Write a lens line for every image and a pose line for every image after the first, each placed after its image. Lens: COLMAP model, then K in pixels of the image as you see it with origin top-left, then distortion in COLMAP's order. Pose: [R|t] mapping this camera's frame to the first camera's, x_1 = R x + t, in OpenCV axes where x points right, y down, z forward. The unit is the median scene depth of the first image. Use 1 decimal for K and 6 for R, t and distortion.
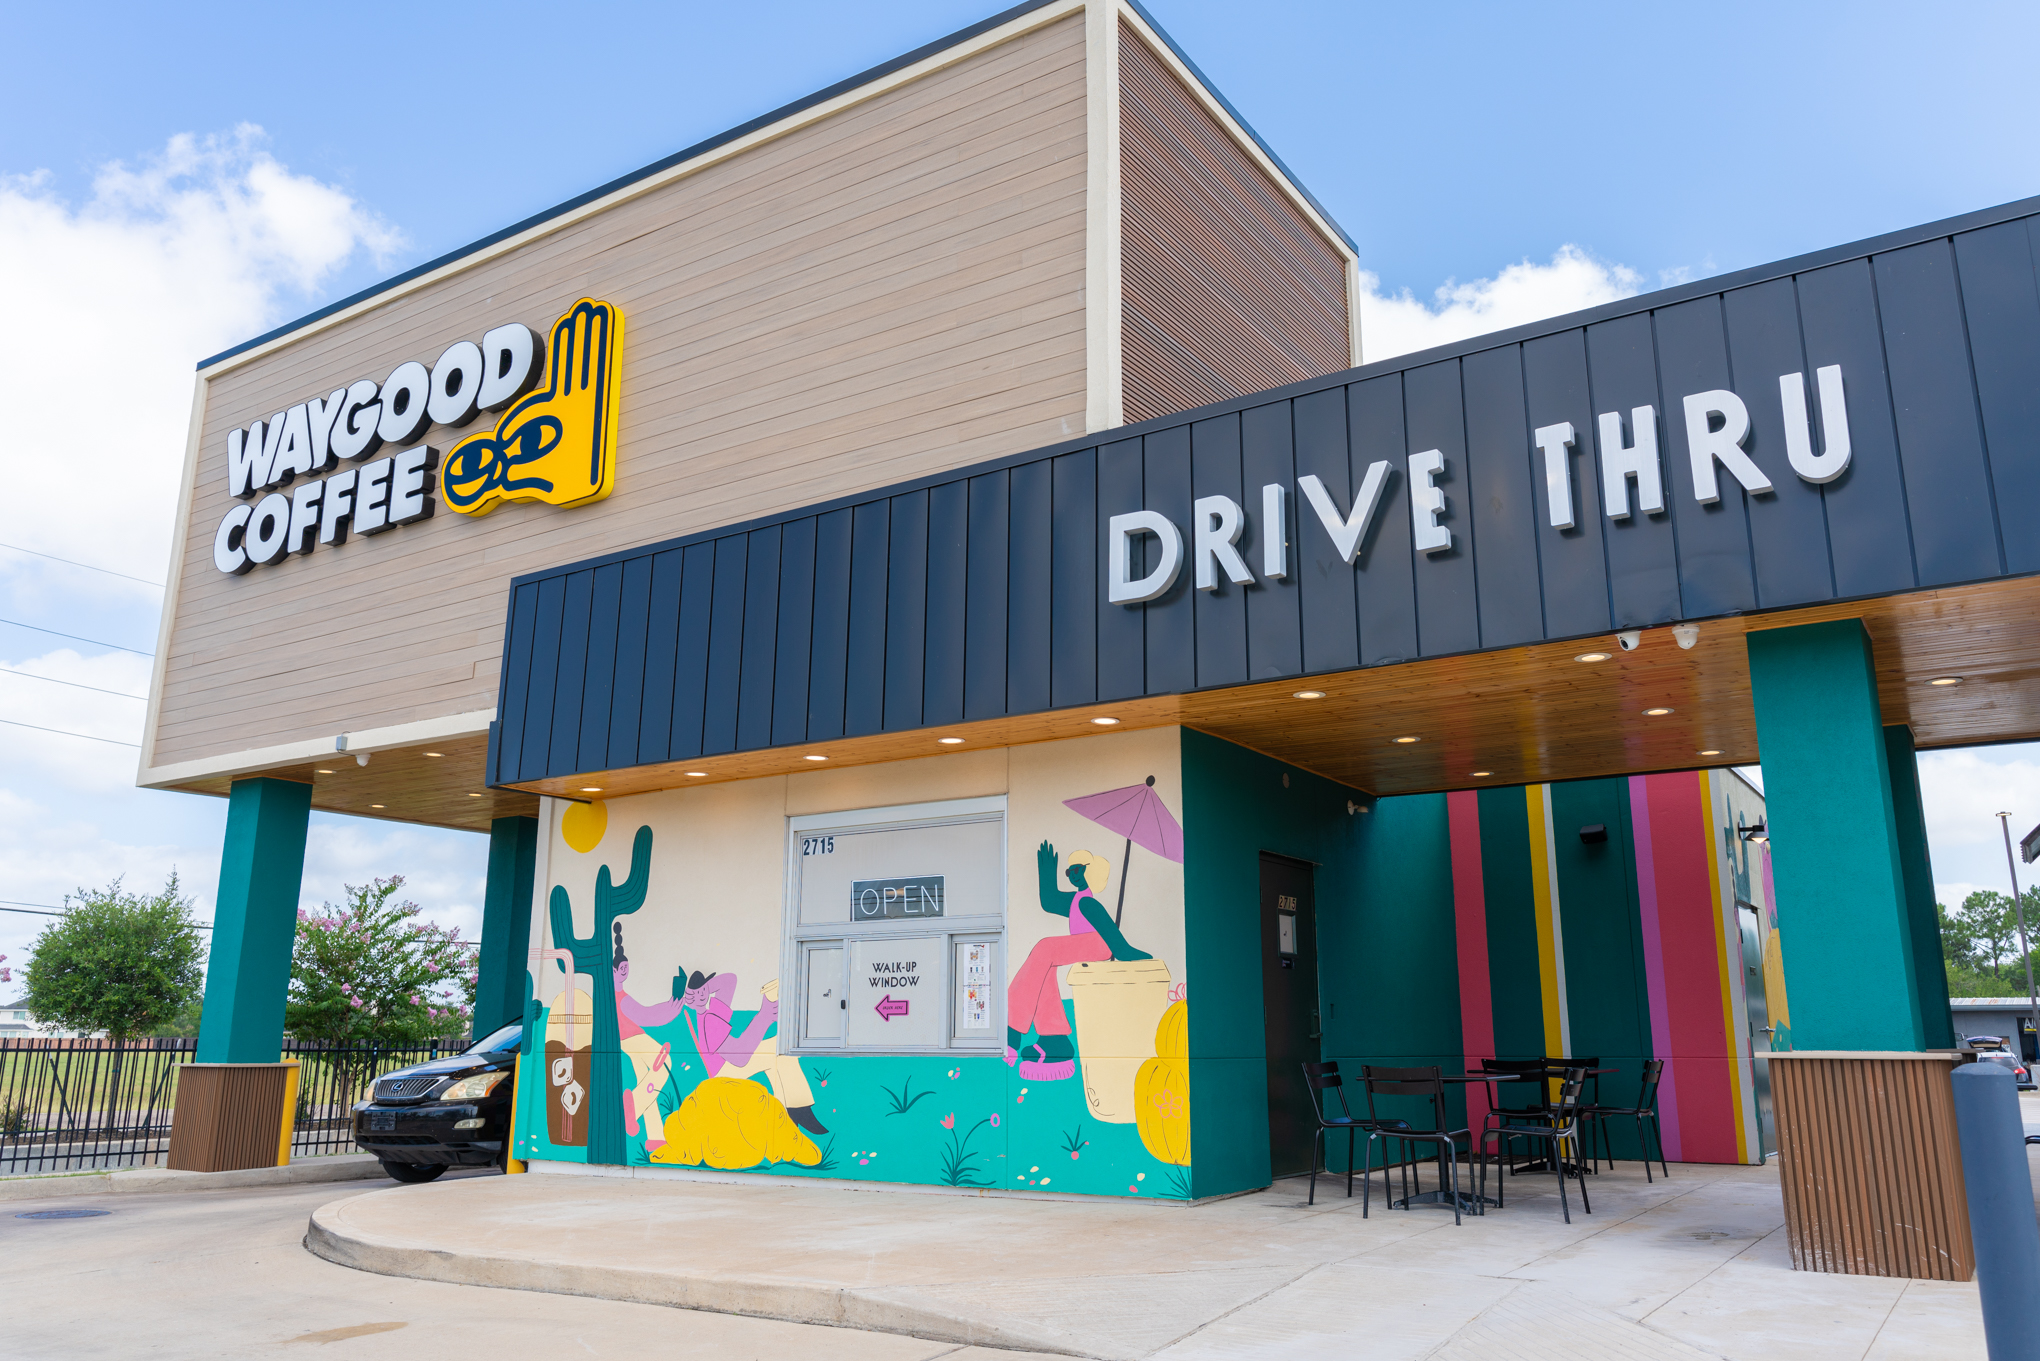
lens RADIAL K [[1493.3, 0, 1021.4], [0, 1493.3, 696.2], [0, 0, 1]] dist [0.004704, 0.007778]
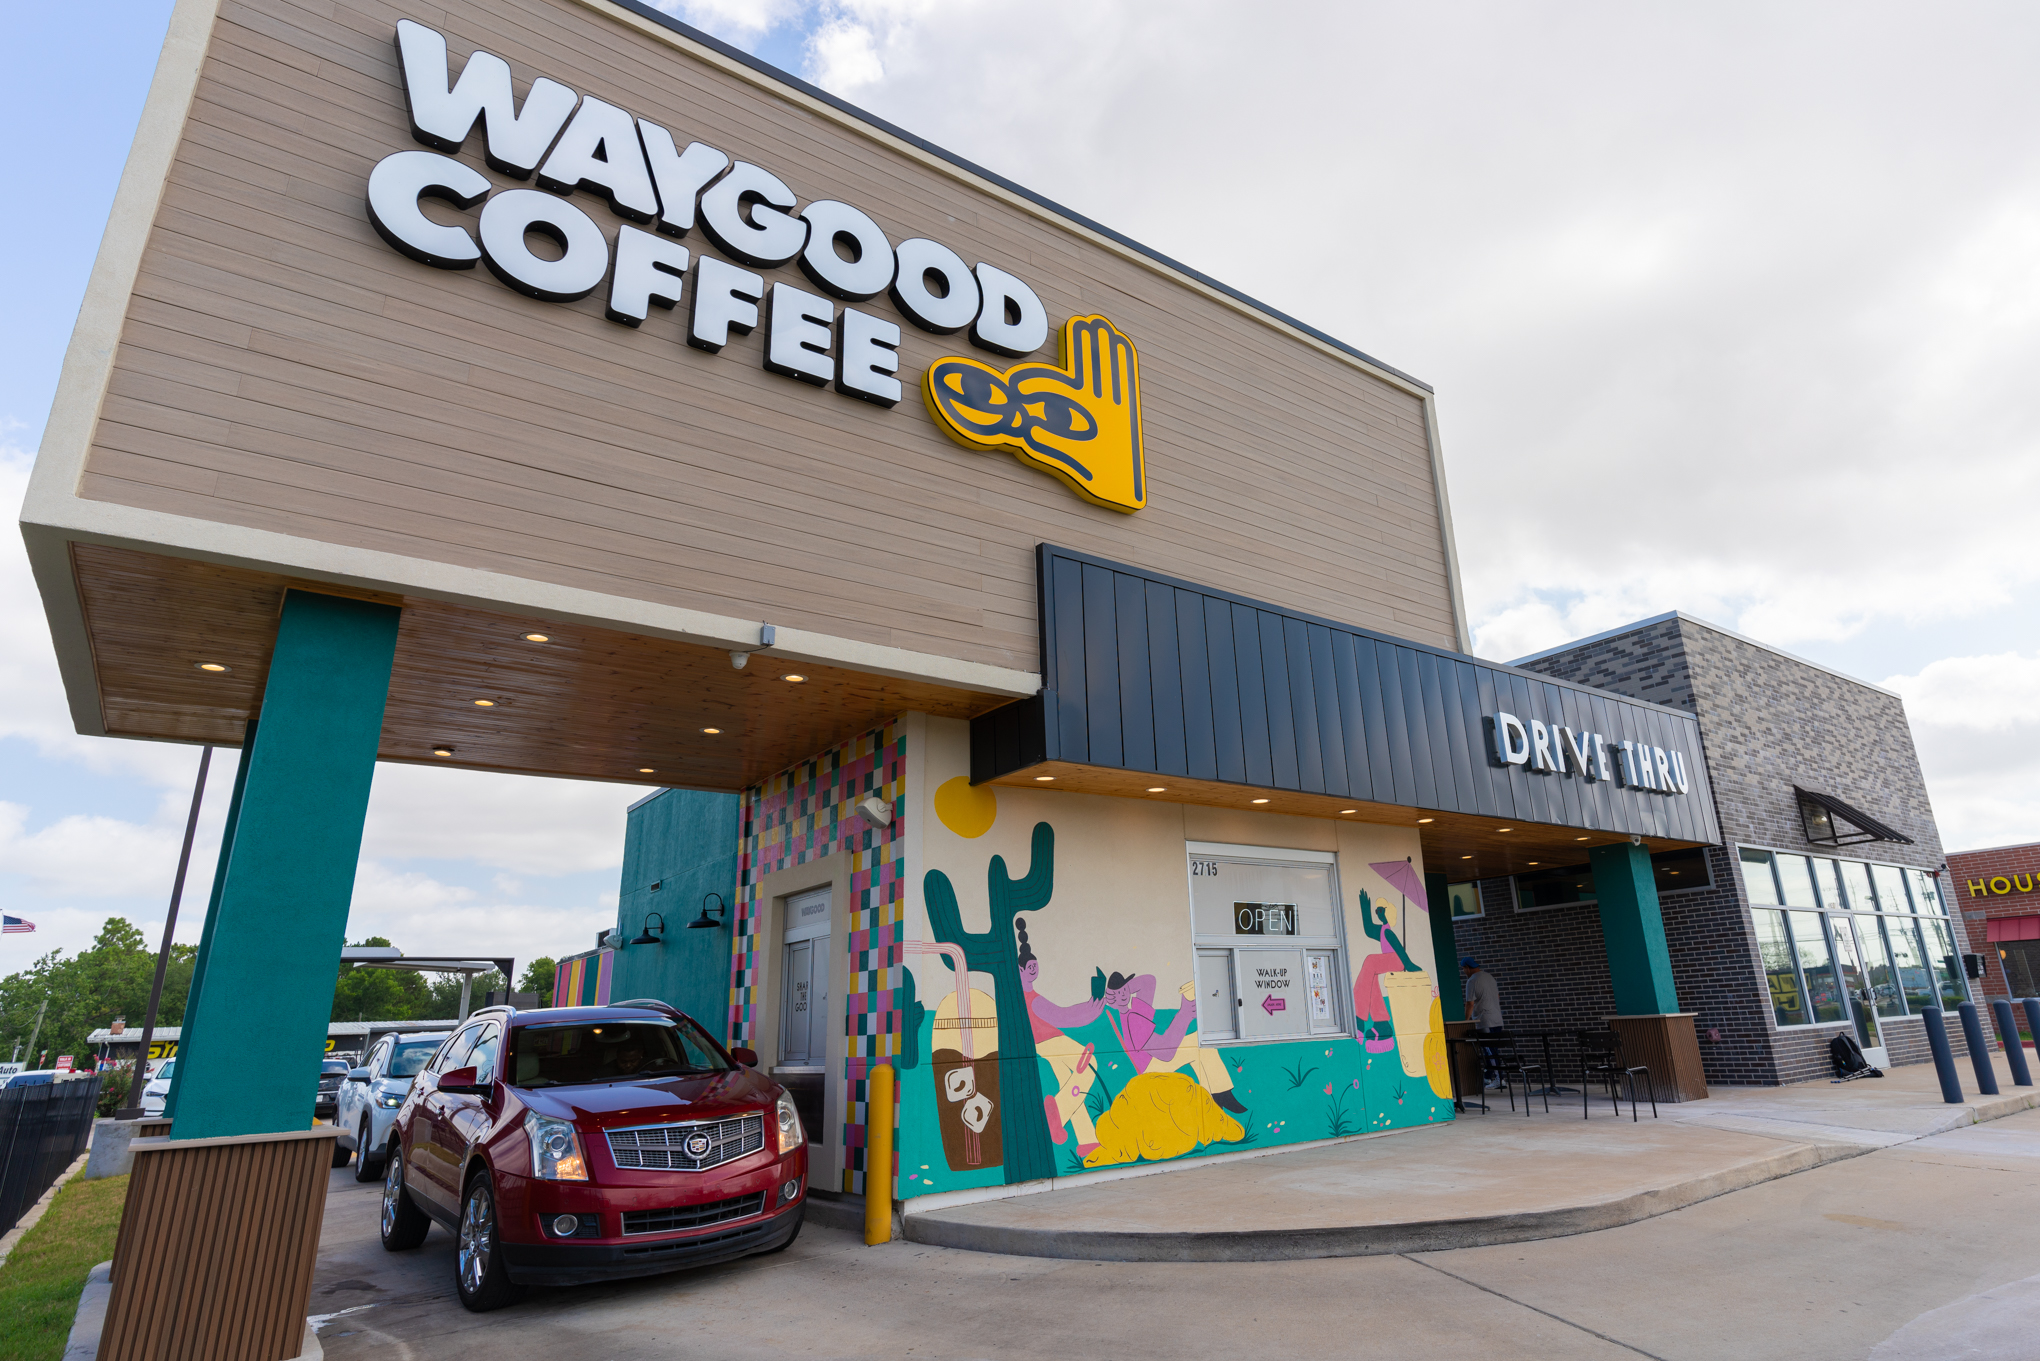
lens RADIAL K [[1100.5, 0, 1090.5], [0, 1100.5, 683.1], [0, 0, 1]] dist [0.003490, -0.002436]
pose [[0.347431, 0.266723, 0.898972, -0.960801], [-0.164445, 0.961167, -0.221623, 0.160550], [-0.923174, -0.070832, 0.377800, 0.725784]]
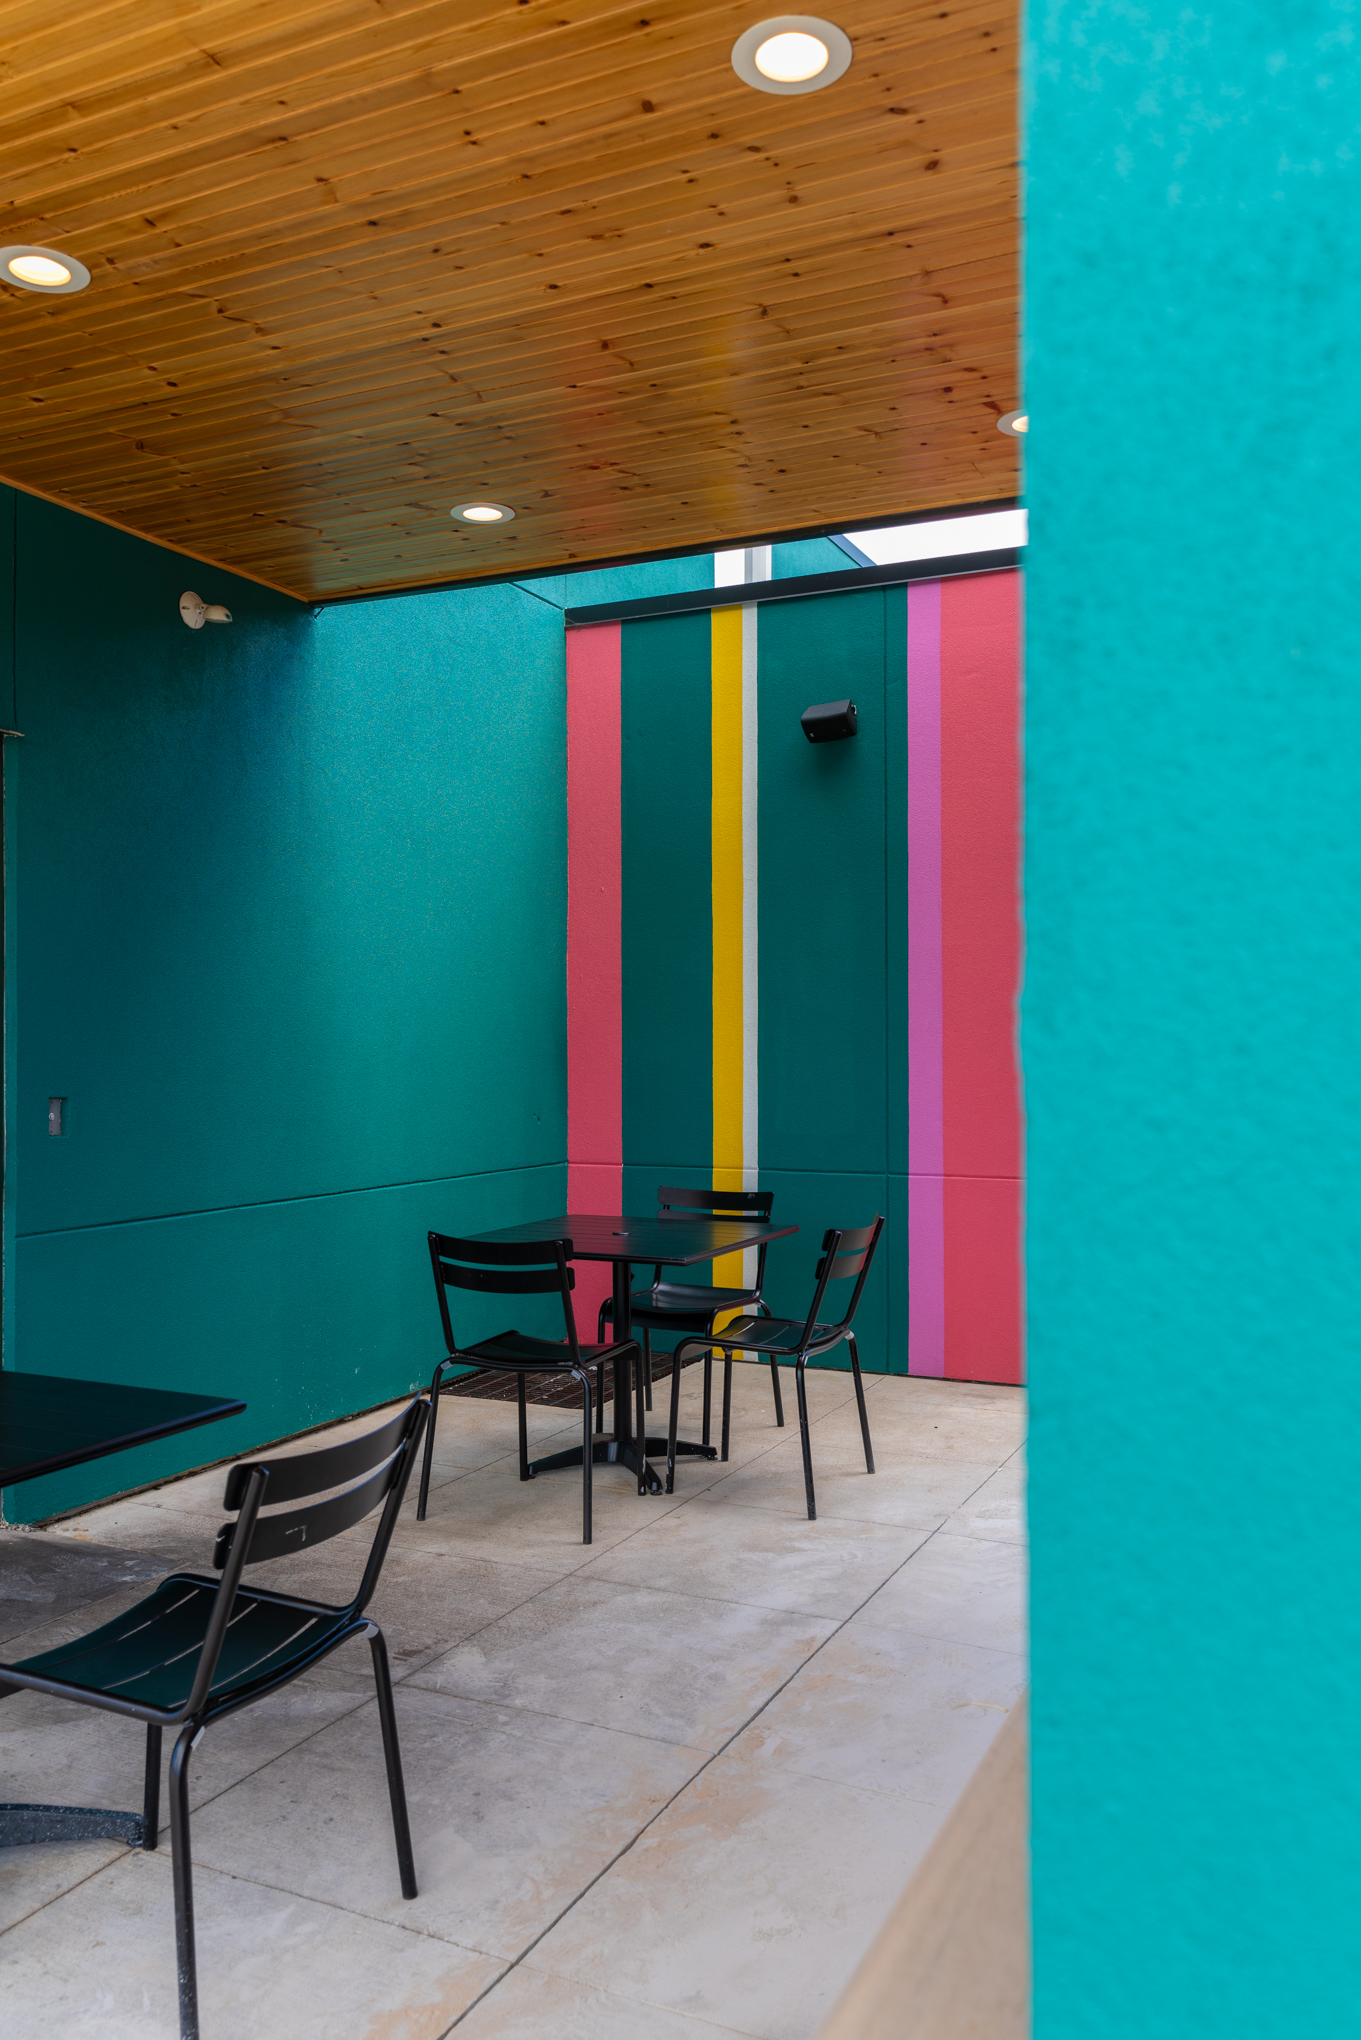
lens RADIAL K [[1564.7, 0, 669.4], [0, 1564.7, 1010.7], [0, 0, 1]] dist [-0.010075, 0.009965]
pose [[0.989971, 0.000304, 0.141268, 0.290477], [-0.029292, 0.978706, 0.203168, 0.091808], [-0.138198, -0.205268, 0.968900, 0.558748]]
